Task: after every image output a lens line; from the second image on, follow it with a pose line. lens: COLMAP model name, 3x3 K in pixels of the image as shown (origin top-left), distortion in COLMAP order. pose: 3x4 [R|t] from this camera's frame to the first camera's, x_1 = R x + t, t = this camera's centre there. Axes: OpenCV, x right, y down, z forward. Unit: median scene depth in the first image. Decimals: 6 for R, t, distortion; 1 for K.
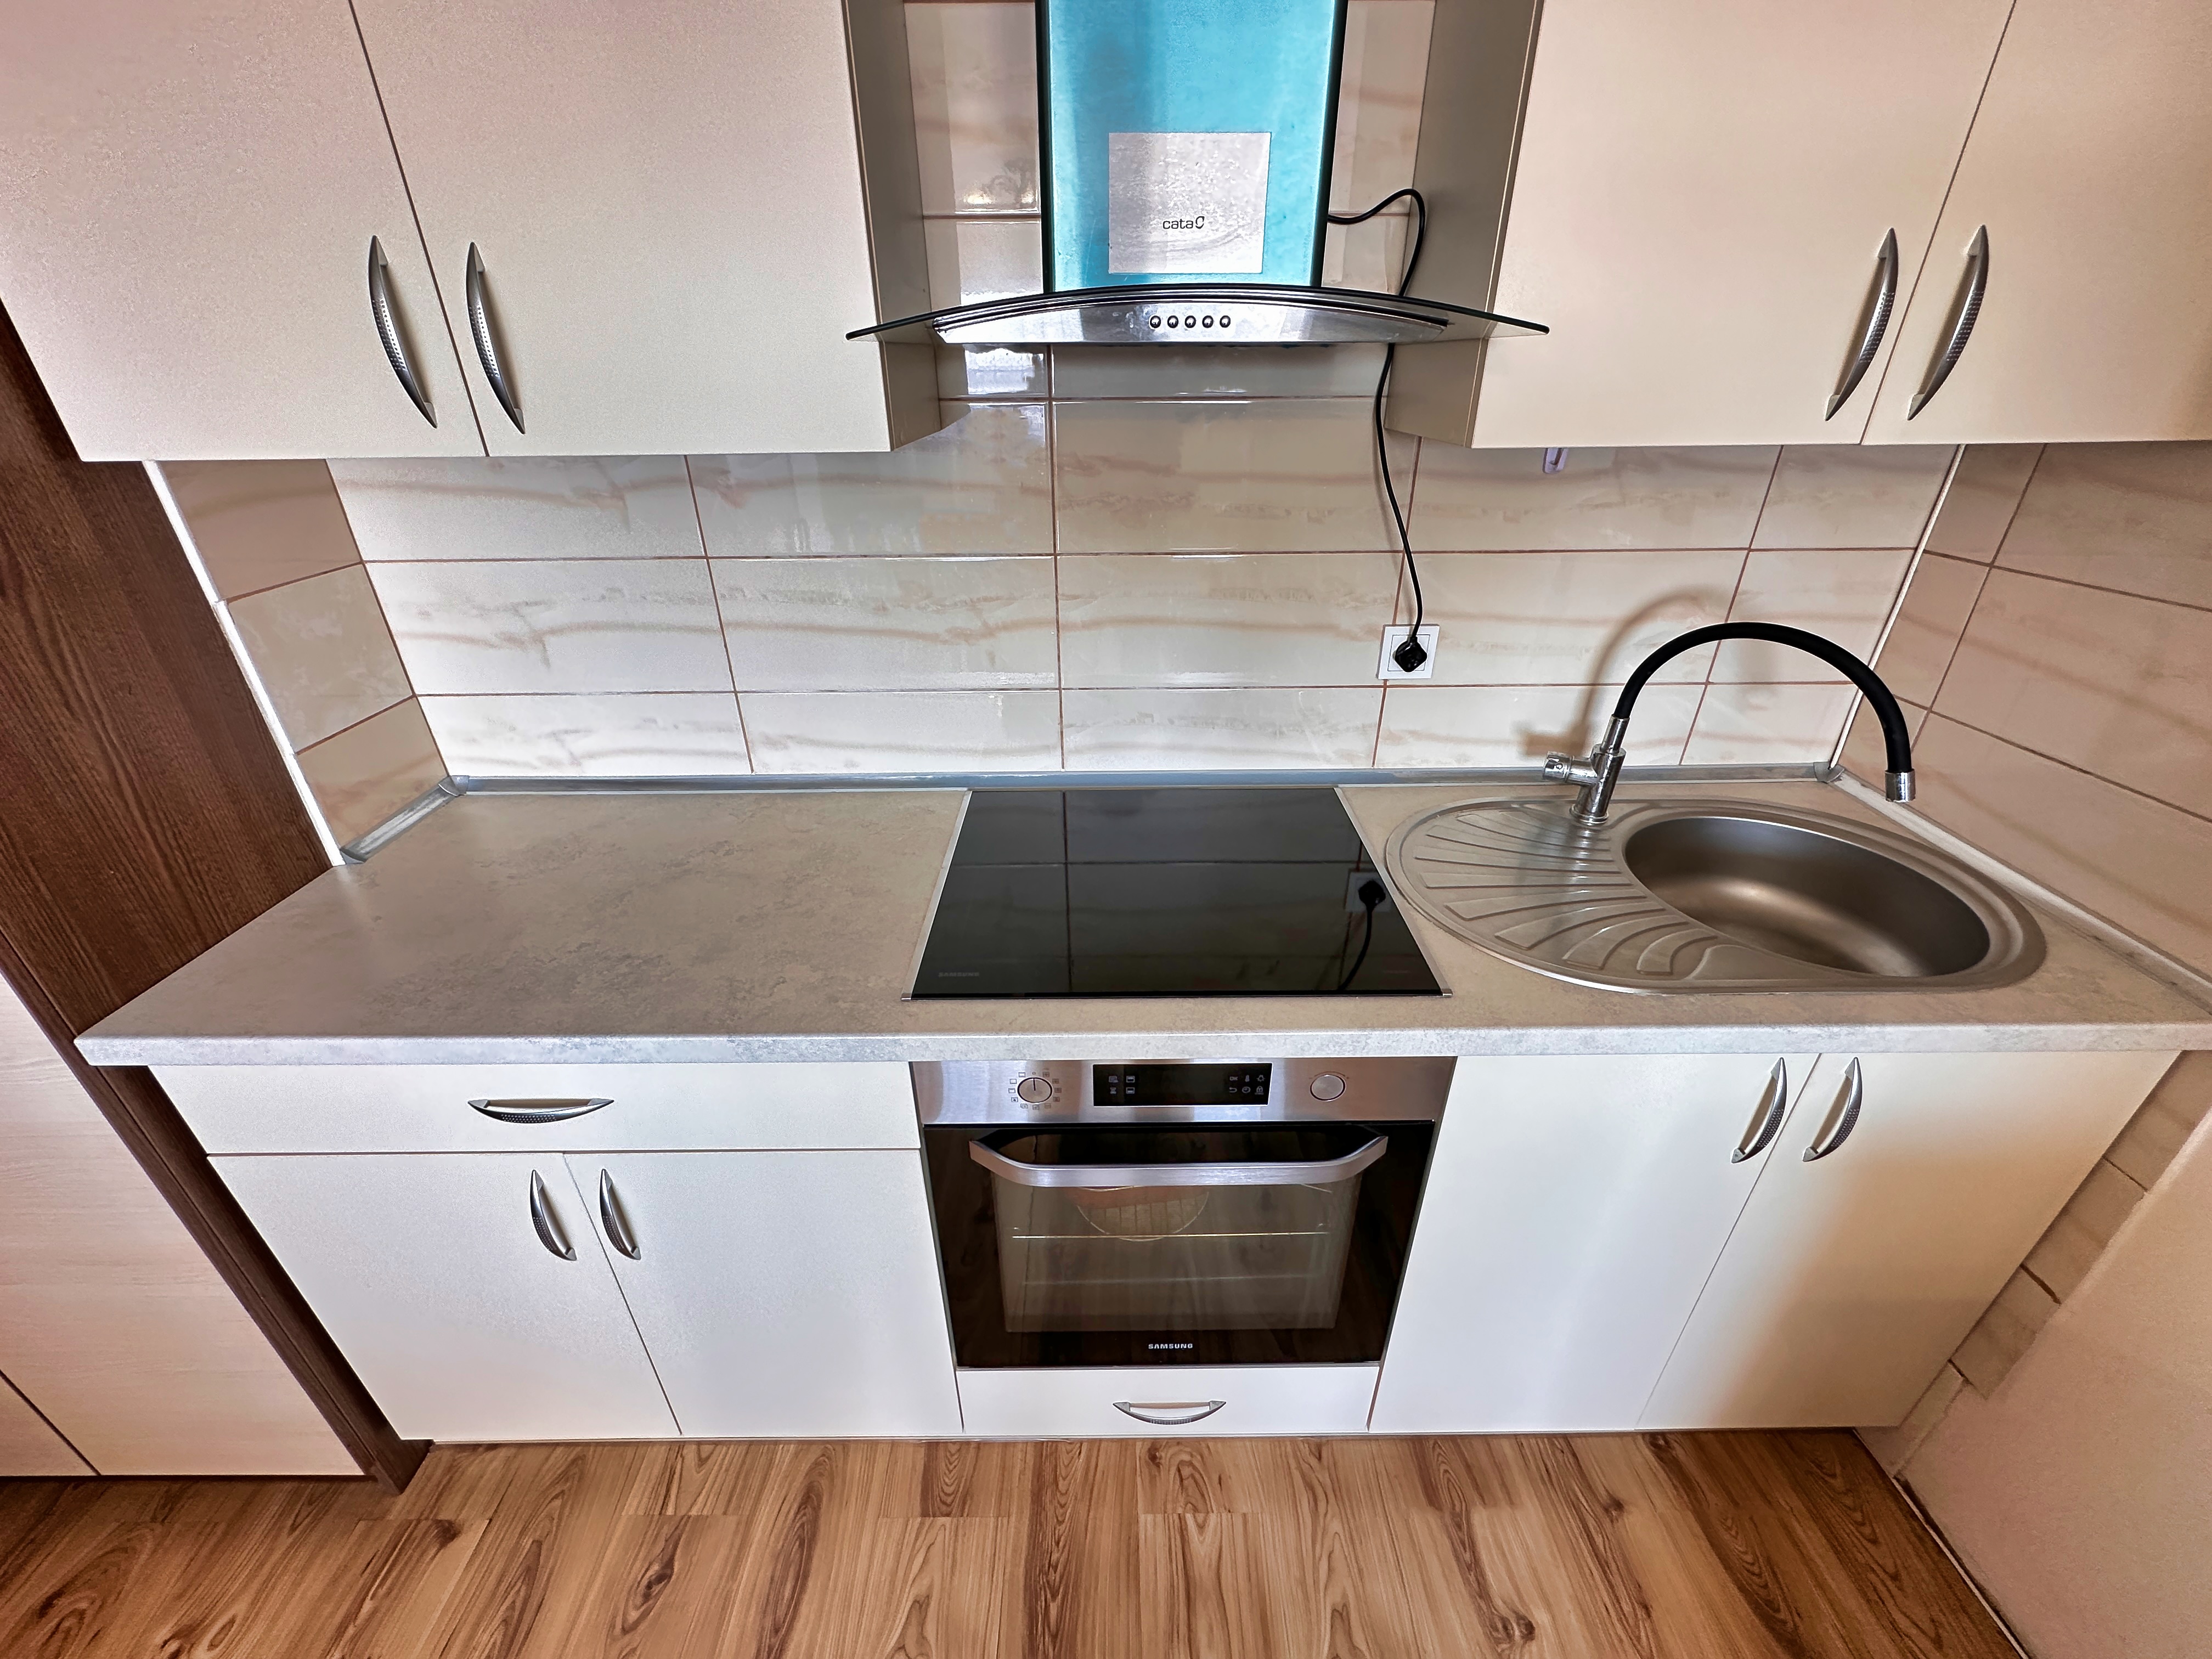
lens RADIAL K [[883.4, 0, 1104.4], [0, 883.4, 831.8], [0, 0, 1]] dist [-0.005121, 0.000915]
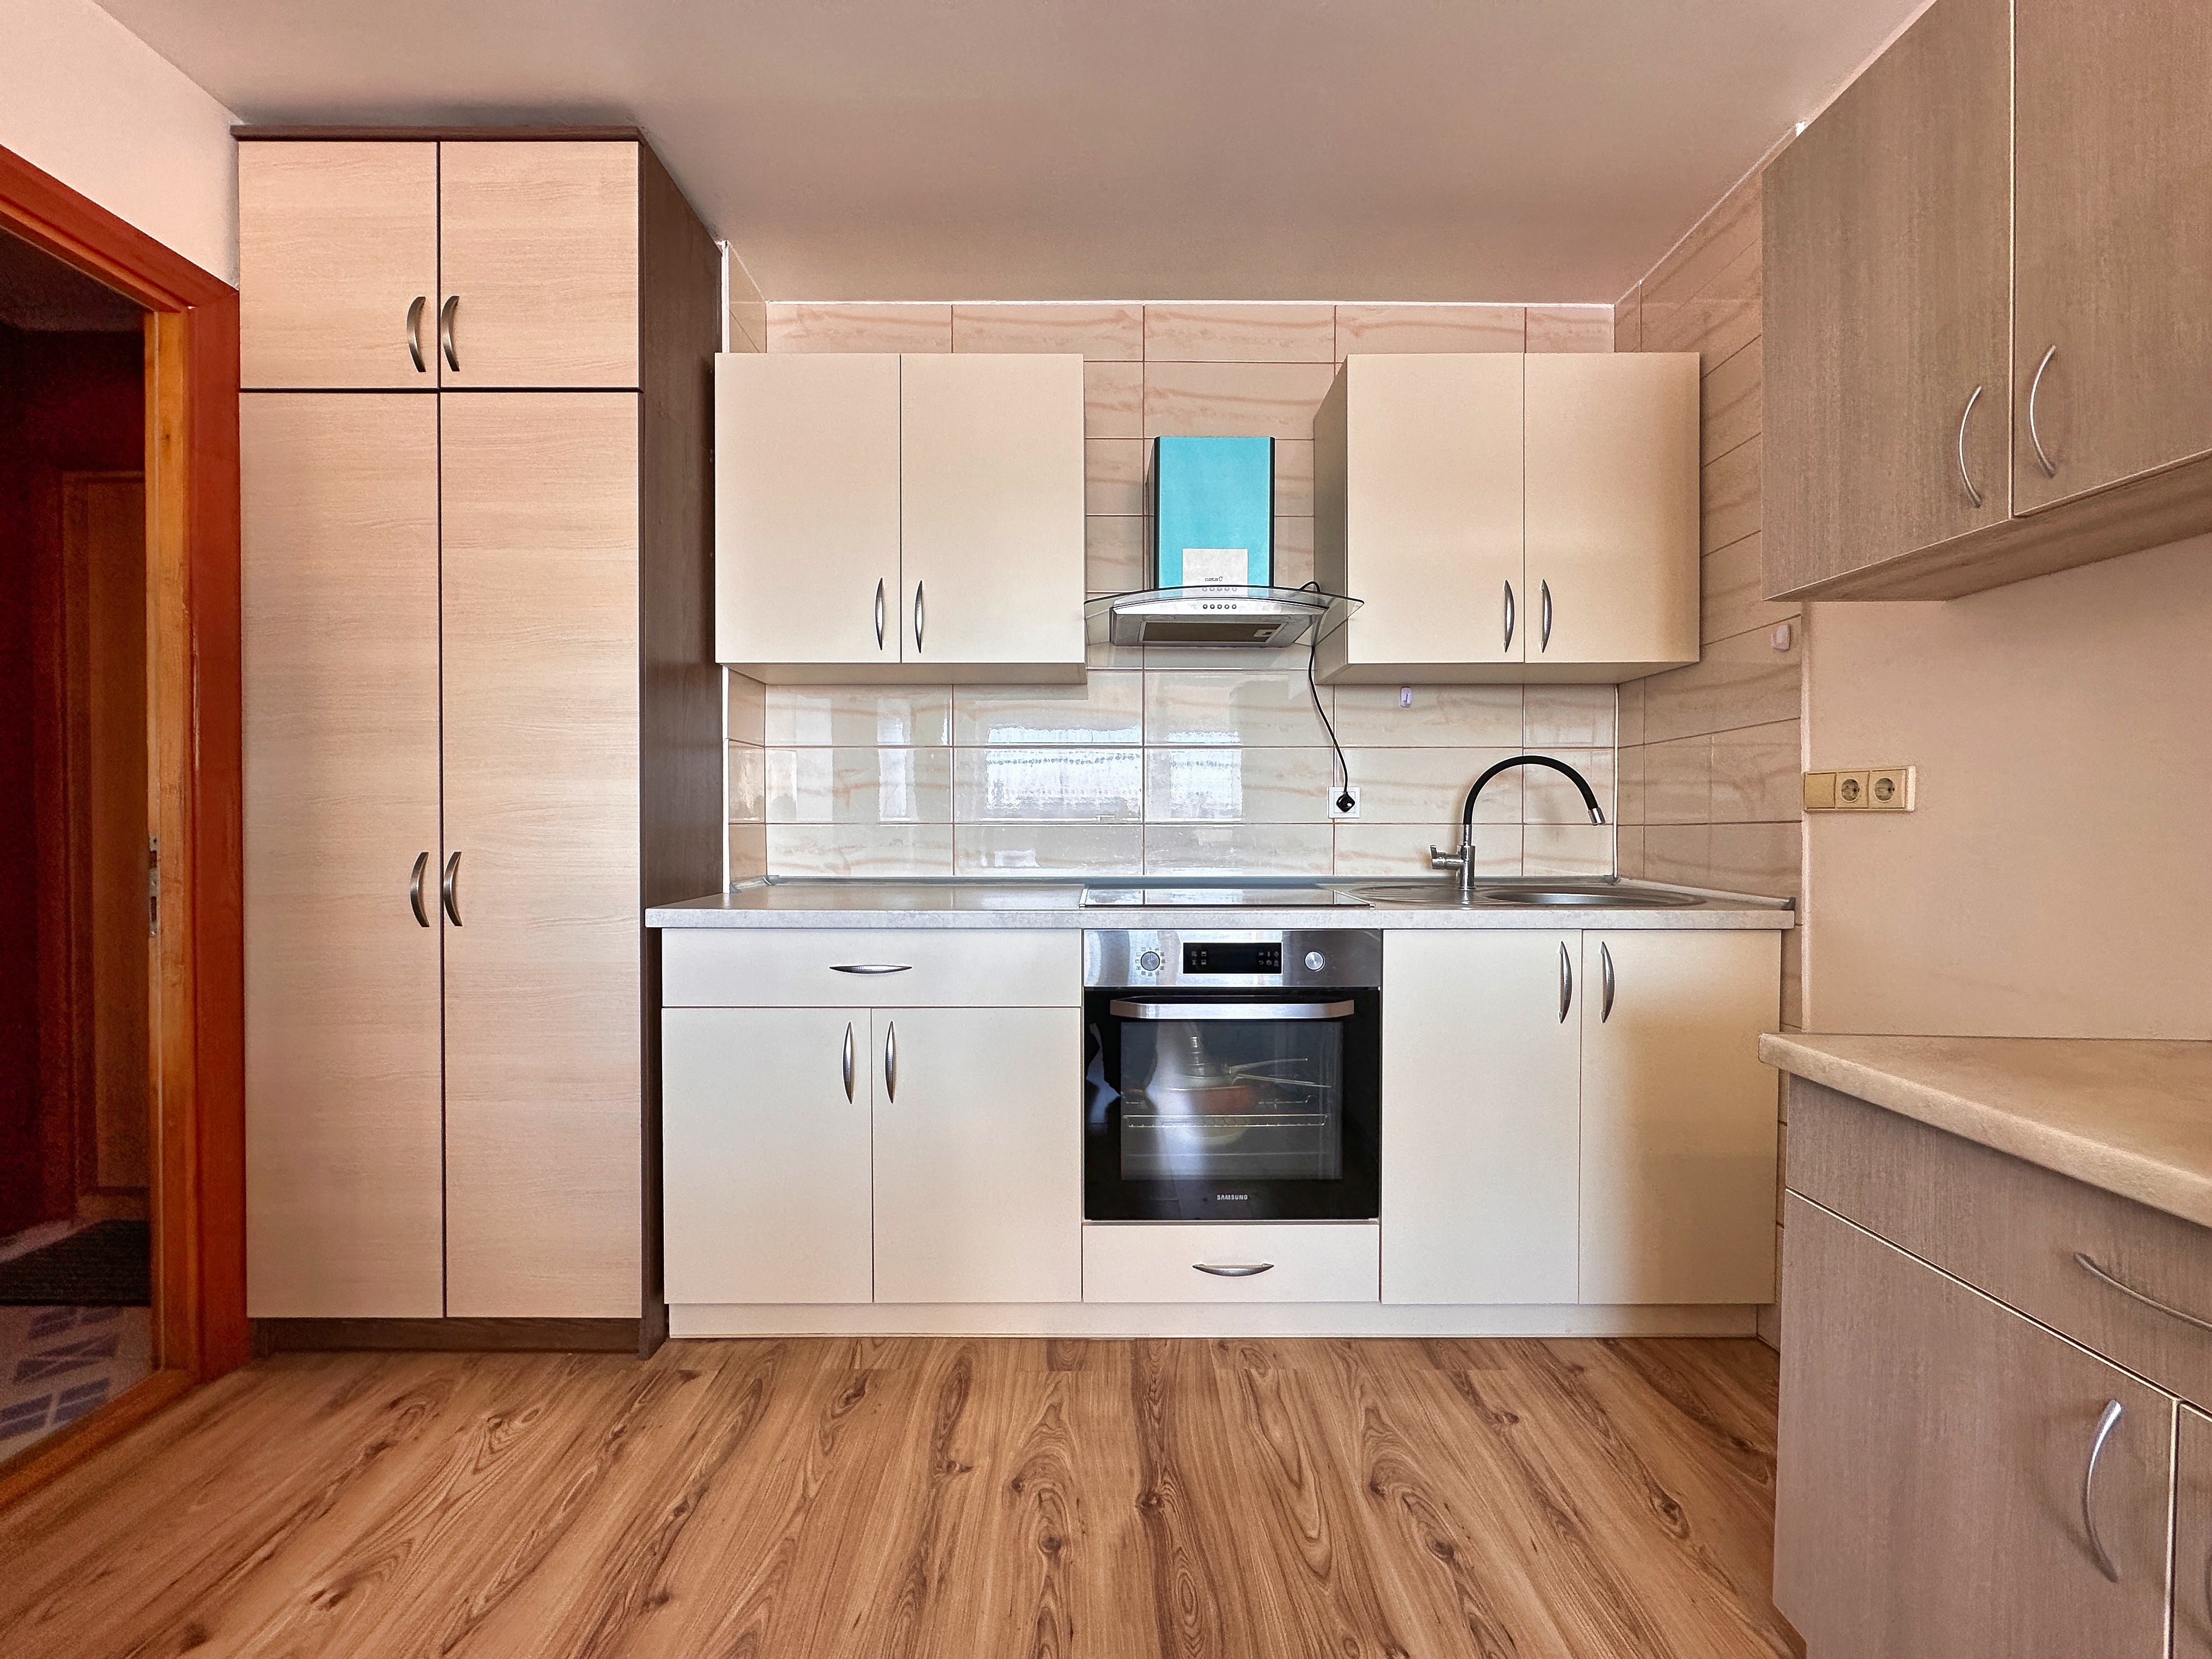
lens RADIAL K [[883.4, 0, 1103.7], [0, 883.4, 833.3], [0, 0, 1]] dist [-0.005121, 0.000915]
pose [[0.999968, 0.007413, -0.002984, -0.130003], [-0.007959, 0.890352, -0.455204, 0.671640], [-0.000718, 0.455213, 0.890382, -0.542014]]
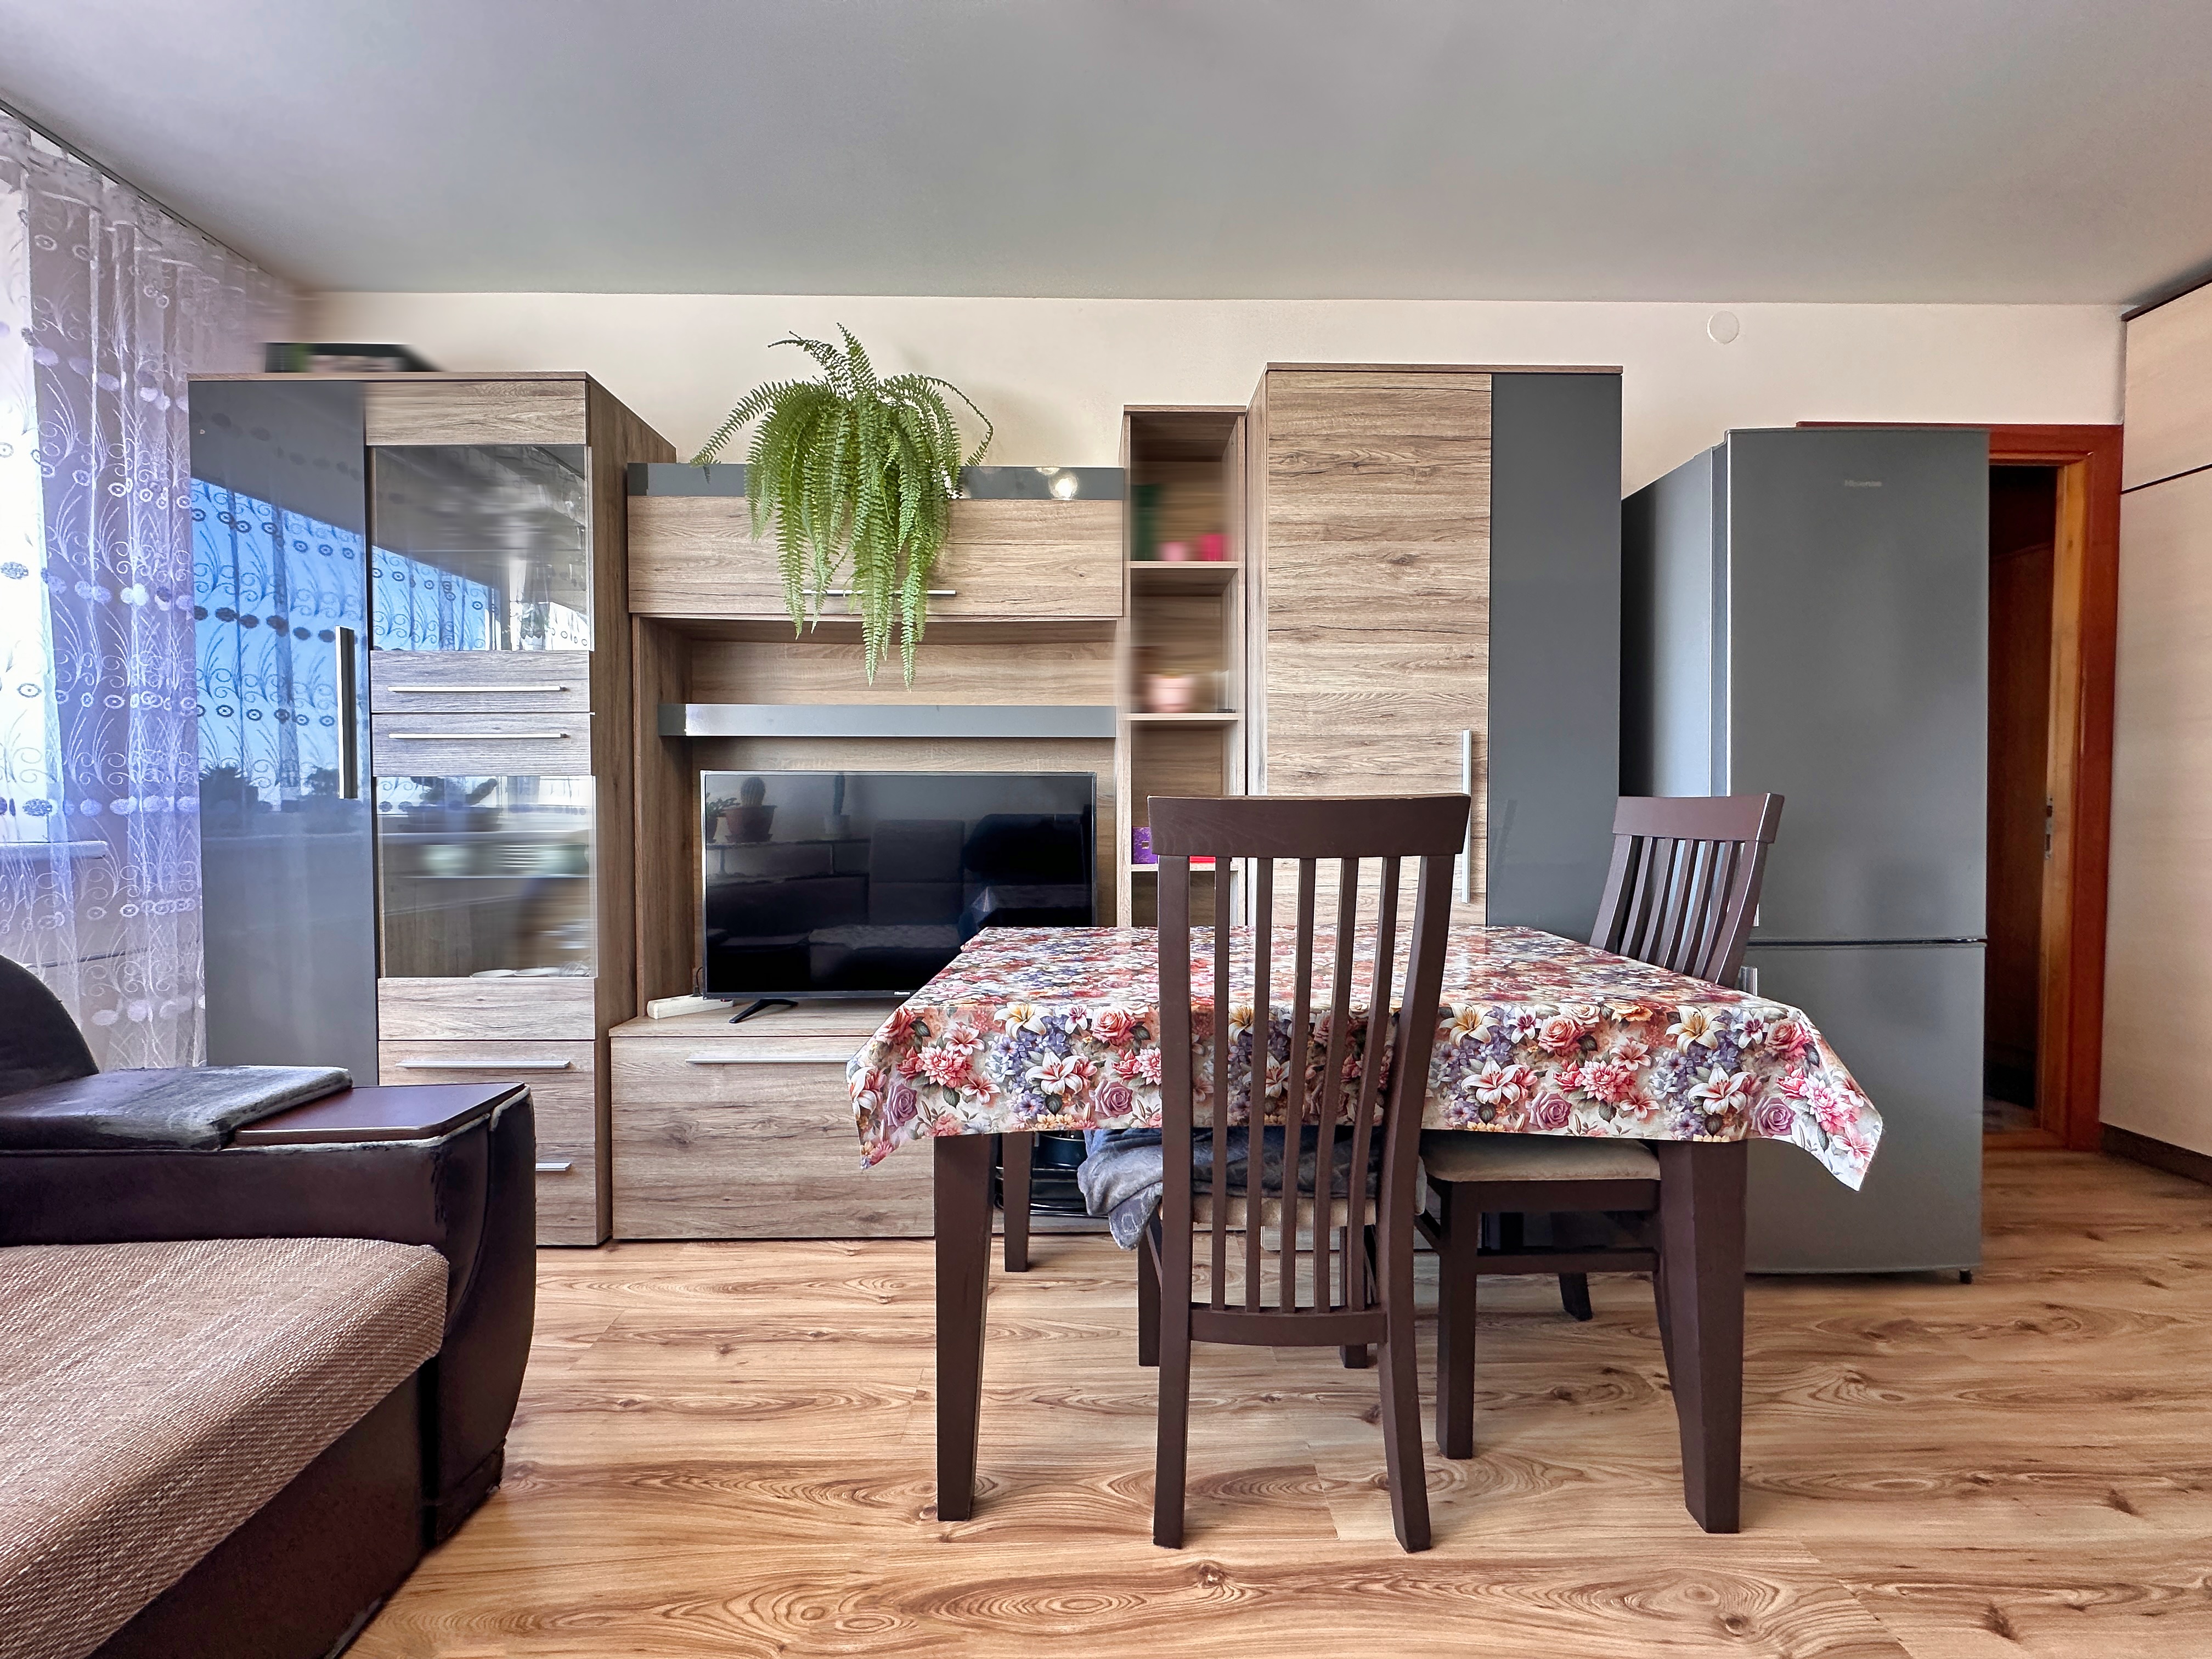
lens RADIAL K [[883.4, 0, 1114.6], [0, 883.4, 826.5], [0, 0, 1]] dist [-0.005121, 0.000915]
pose [[0.006454, 0.033241, -0.999427, 0.519430], [-0.469069, 0.882769, 0.026332, 1.133918], [0.883138, 0.468630, 0.021289, -1.337225]]
